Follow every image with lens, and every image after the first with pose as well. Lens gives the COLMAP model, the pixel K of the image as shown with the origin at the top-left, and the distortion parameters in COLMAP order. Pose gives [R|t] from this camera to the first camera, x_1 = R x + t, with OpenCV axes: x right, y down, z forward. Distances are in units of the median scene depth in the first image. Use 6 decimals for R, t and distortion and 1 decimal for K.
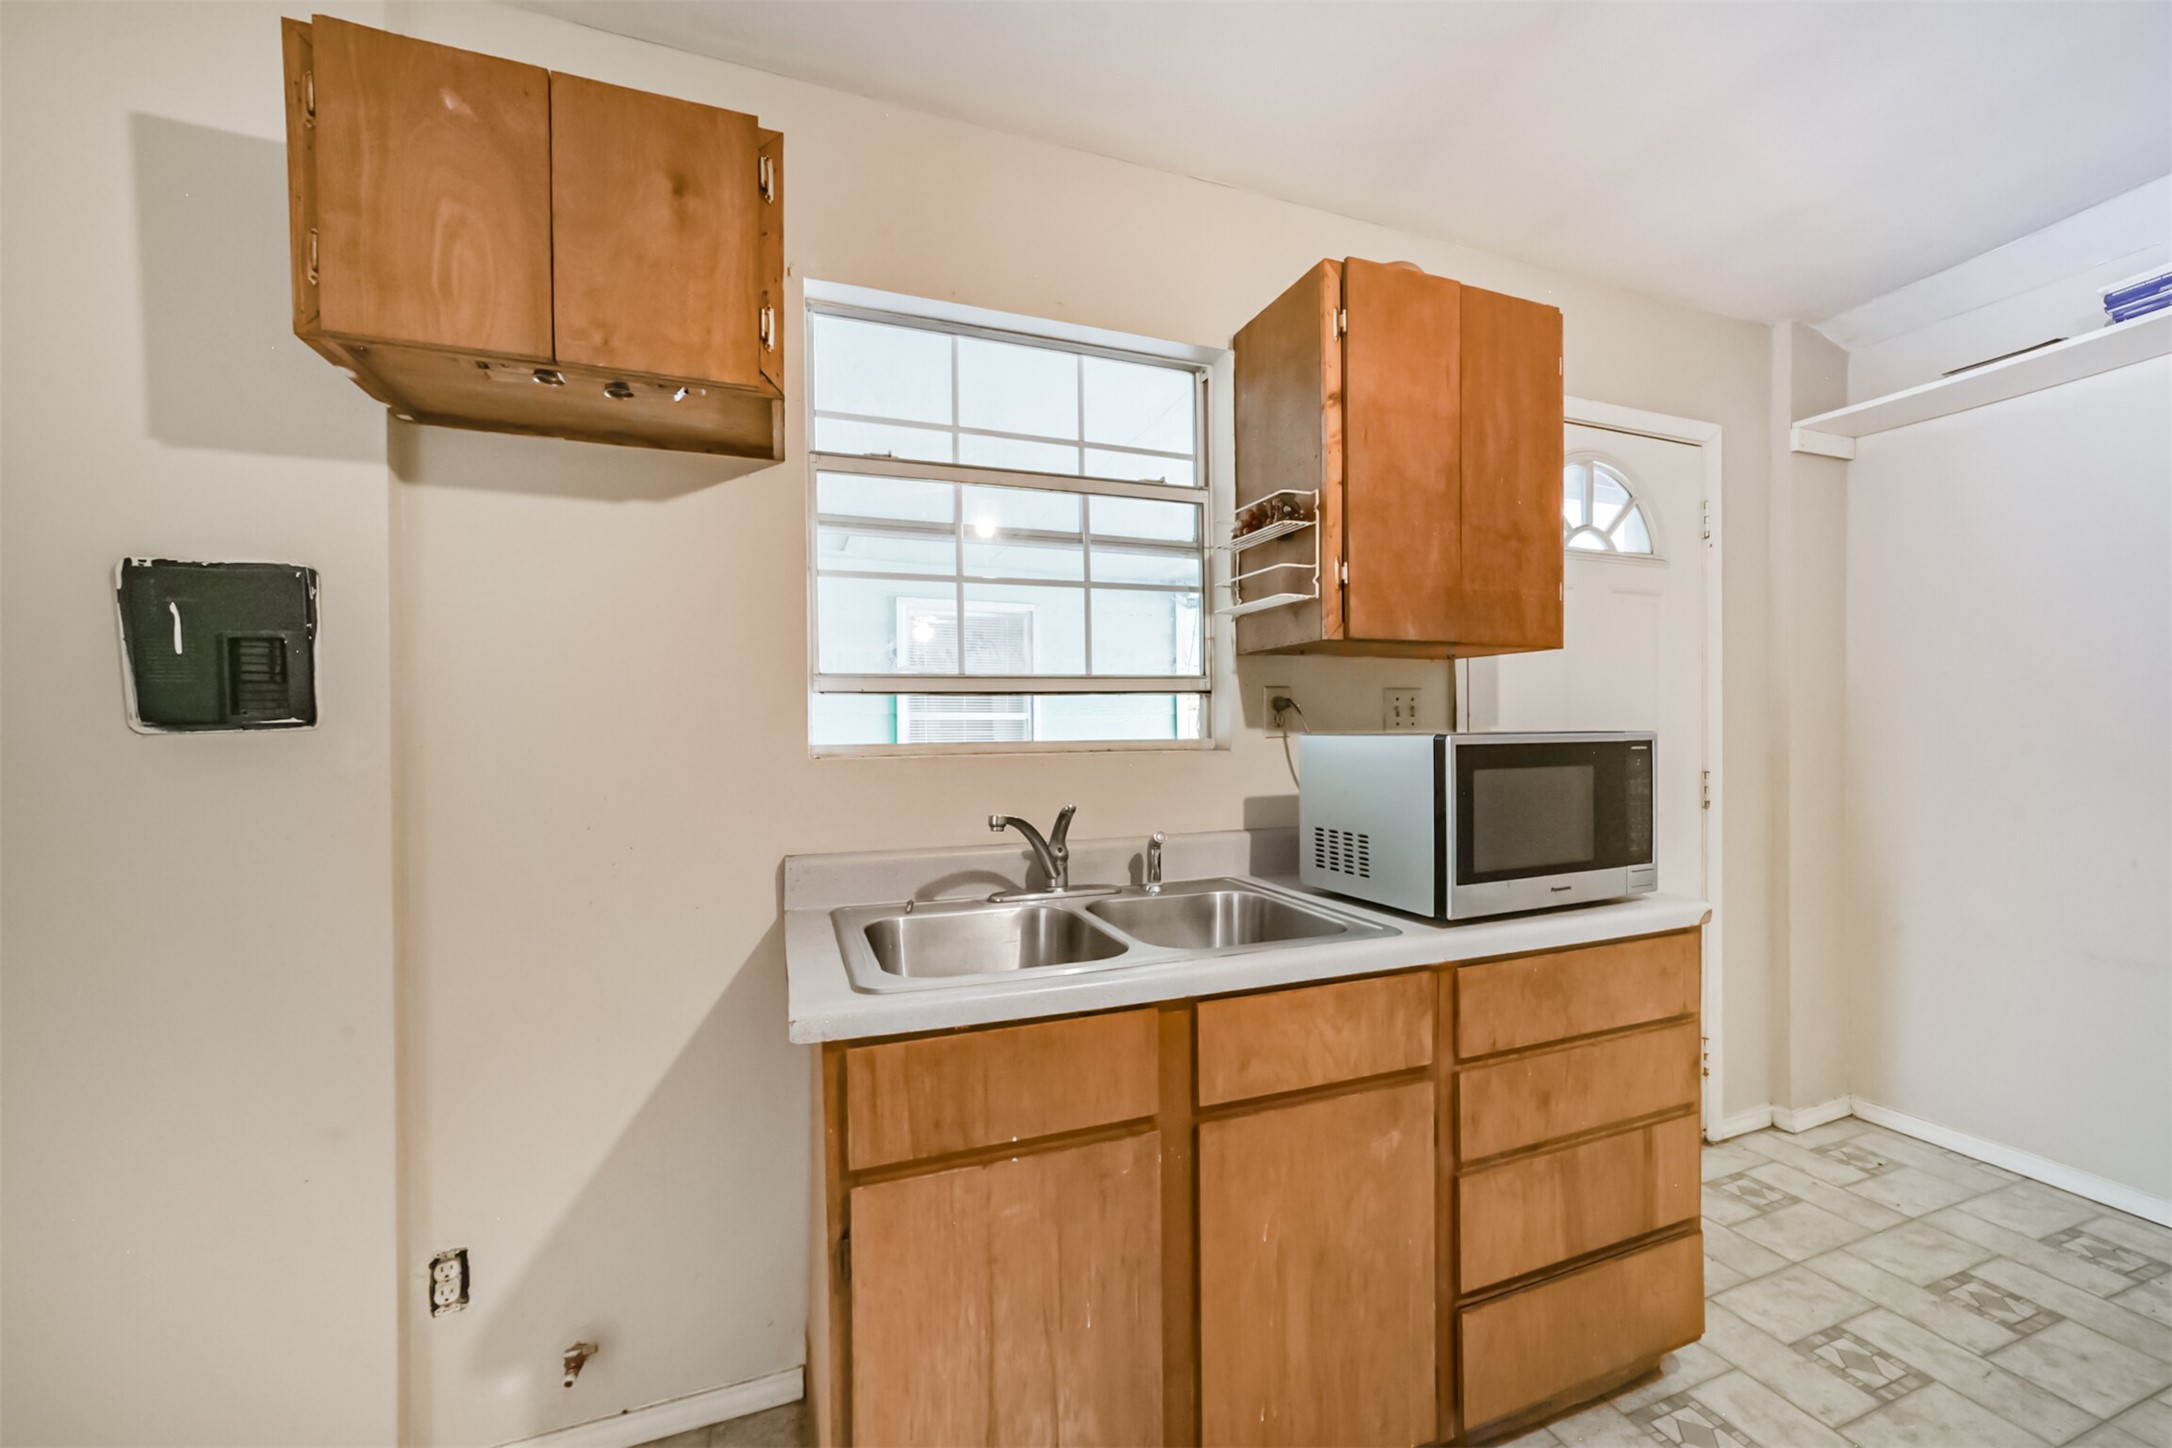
lens RADIAL K [[852.7, 0, 1091.0], [0, 852.7, 735.5], [0, 0, 1]] dist [-0.021243, 0.009067]
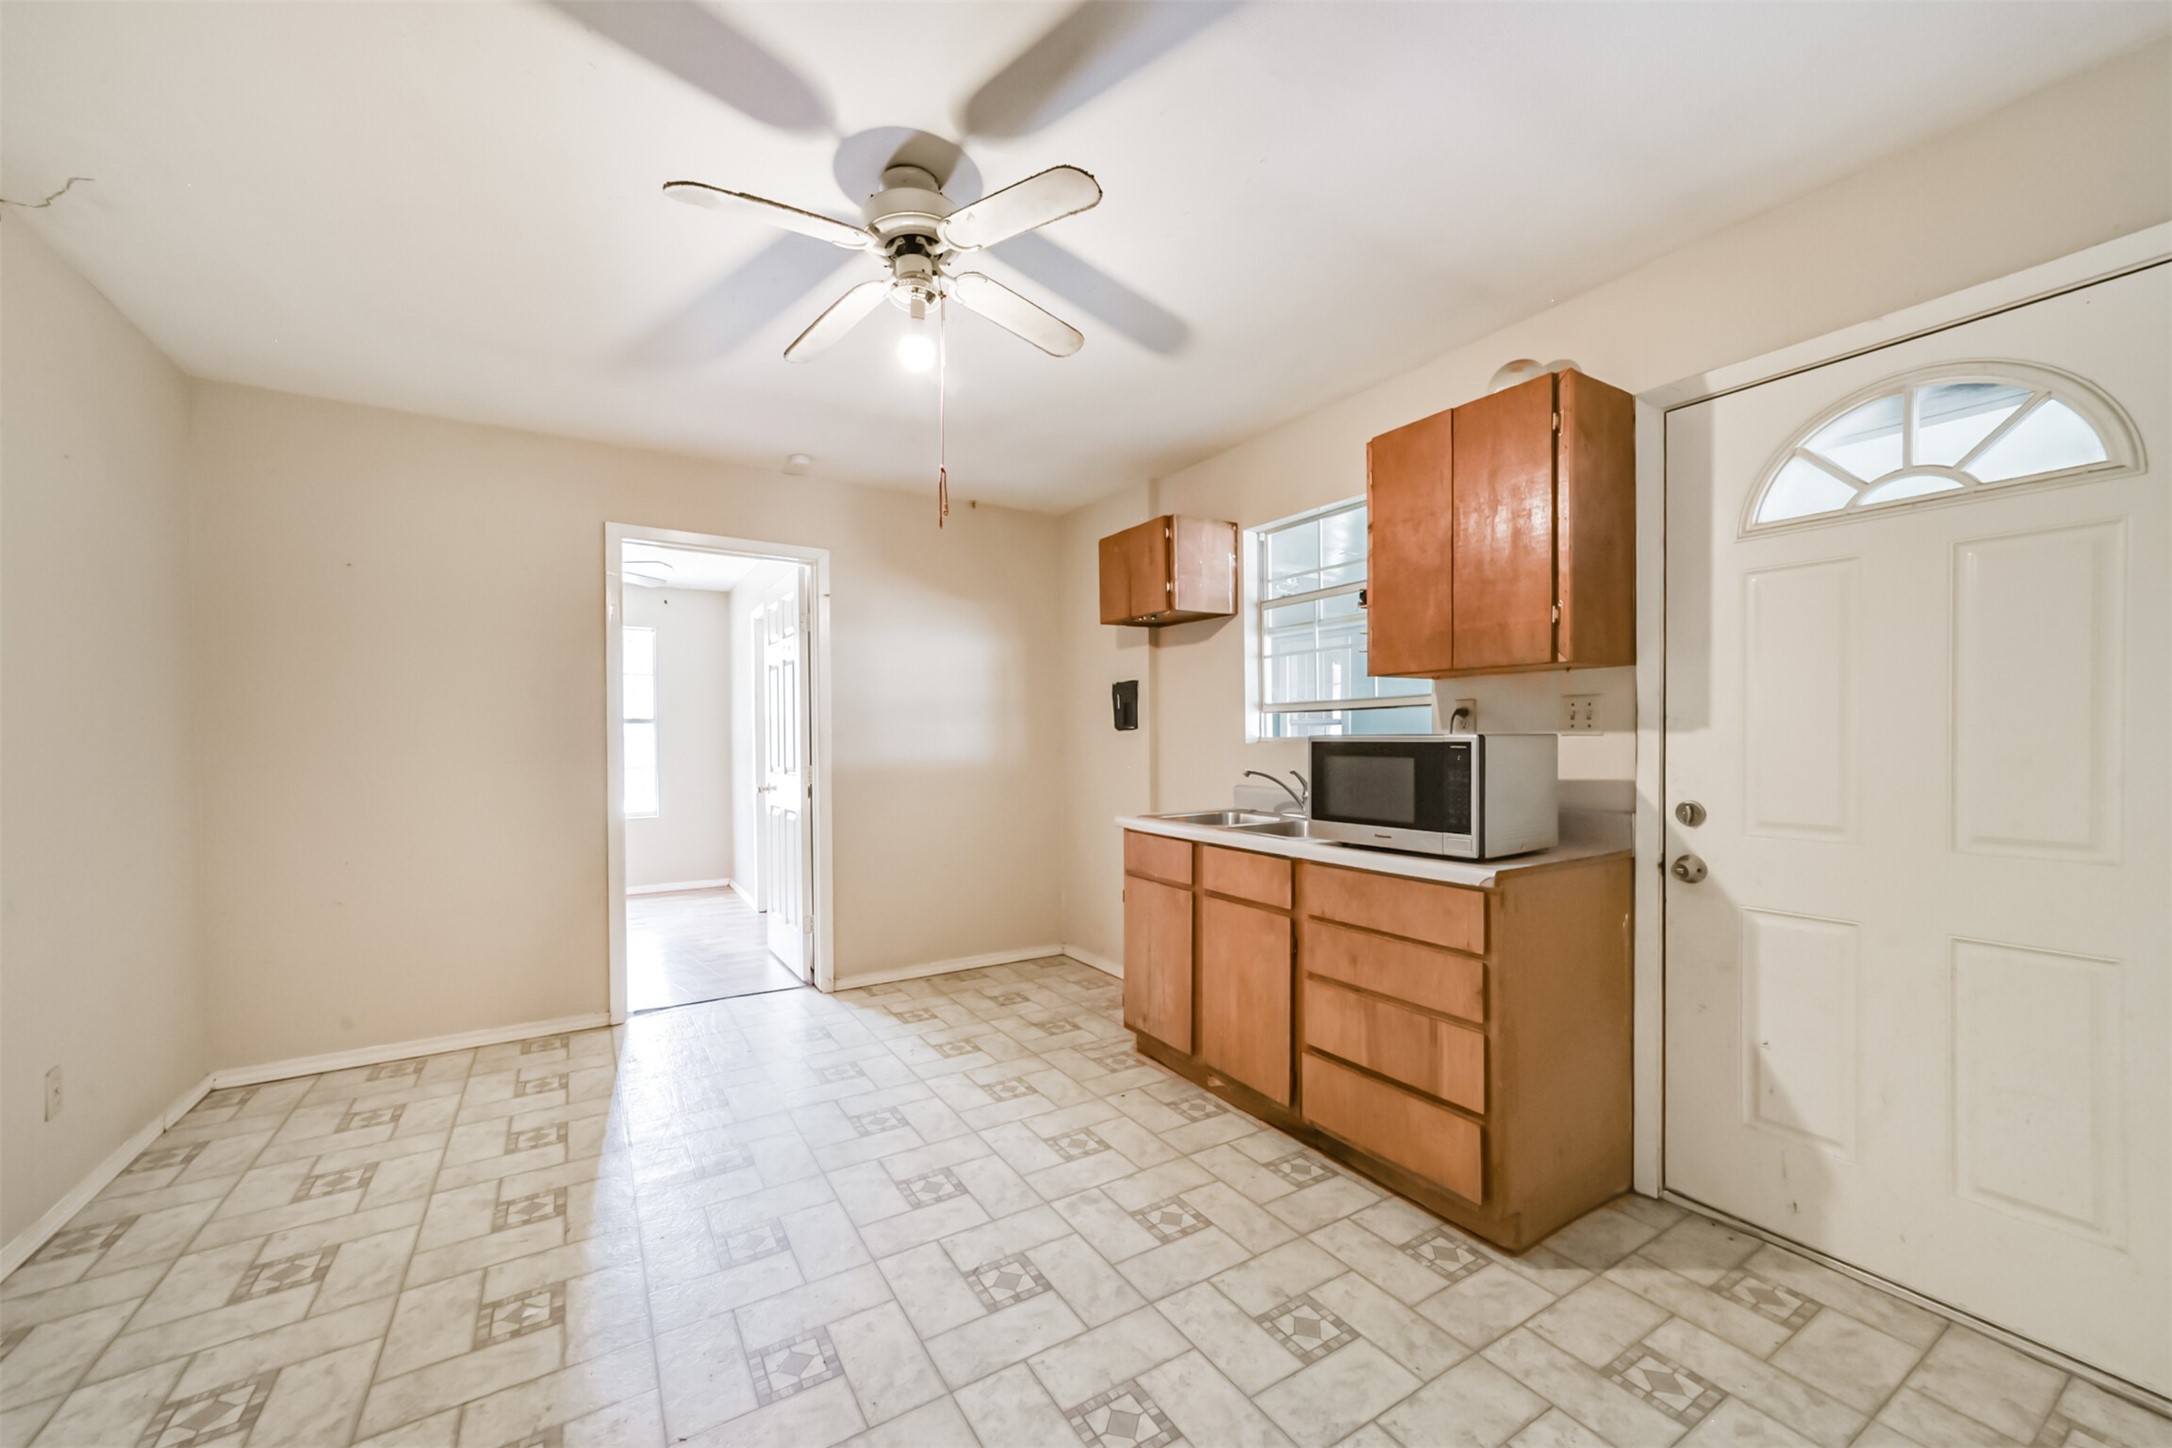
lens RADIAL K [[841.2, 0, 1091.5], [0, 841.2, 738.8], [0, 0, 1]] dist [-0.001413, 0.008206]
pose [[0.184639, 0.015171, -0.982689, 1.856181], [0.004729, 0.999856, 0.016324, -0.023200], [0.982795, -0.007661, 0.184540, 0.186266]]
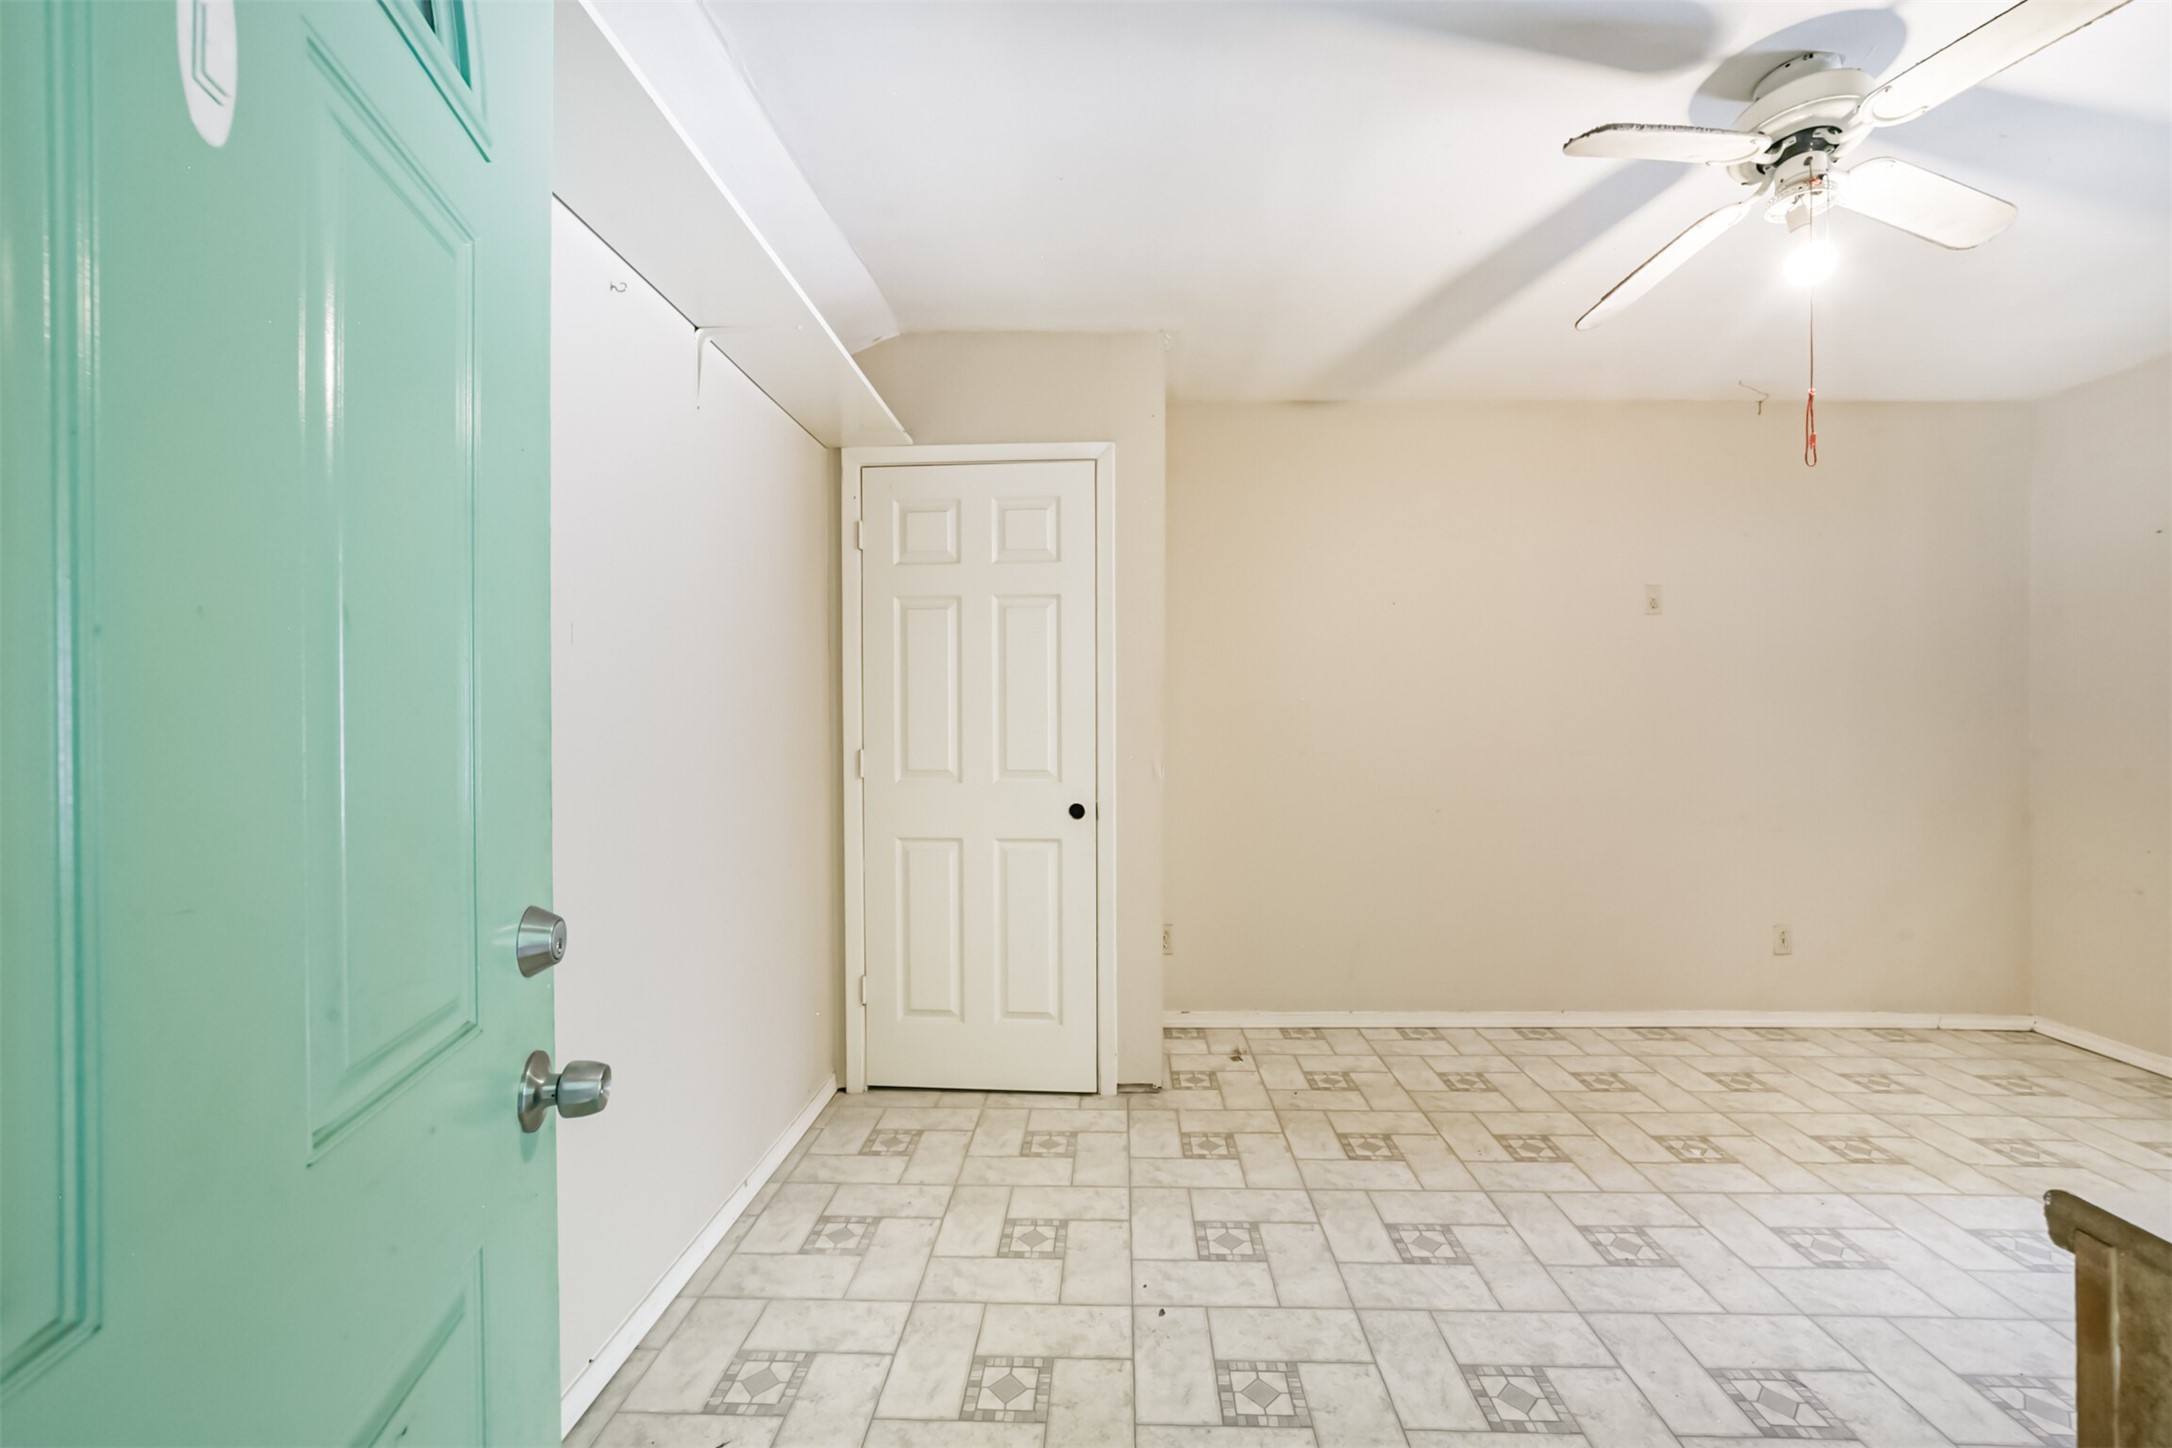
lens RADIAL K [[852.7, 0, 1091.0], [0, 852.7, 735.5], [0, 0, 1]] dist [-0.021243, 0.009067]
pose [[-0.920823, 0.006645, 0.389924, 0.978853], [0.011308, 0.999889, 0.009663, -0.009617], [-0.389817, 0.013307, -0.920796, 1.507243]]
